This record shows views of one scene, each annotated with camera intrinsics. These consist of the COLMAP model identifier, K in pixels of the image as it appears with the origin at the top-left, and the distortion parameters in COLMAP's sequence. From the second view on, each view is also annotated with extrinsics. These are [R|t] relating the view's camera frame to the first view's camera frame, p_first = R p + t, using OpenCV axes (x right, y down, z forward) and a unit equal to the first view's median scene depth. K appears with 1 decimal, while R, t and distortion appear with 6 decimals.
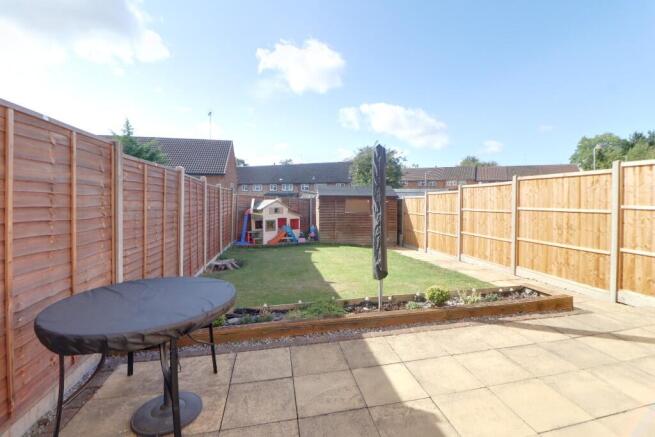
lens RADIAL K [[301.4, 0, 342.6], [0, 301.4, 199.5], [0, 0, 1]] dist [-0.001205, -0.000606]
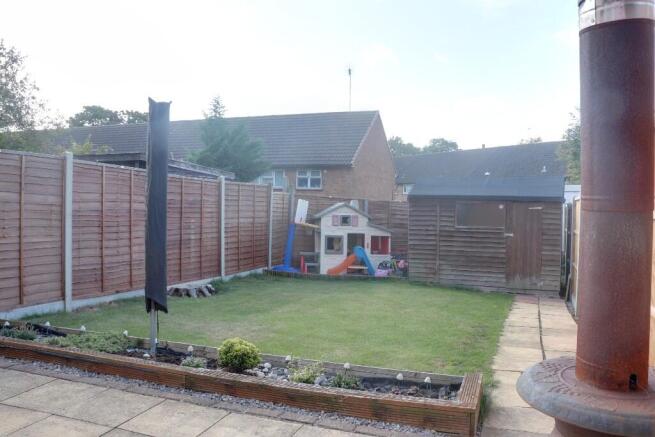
lens RADIAL K [[535.6, 0, 330.2], [0, 535.6, 217.6], [0, 0, 1]] dist [-0.182073, 0.163757]
pose [[0.836959, 0.021522, -0.546842, 0.711174], [-0.014685, 0.999750, 0.016870, 0.028746], [0.547068, -0.006089, 0.837066, 0.194642]]
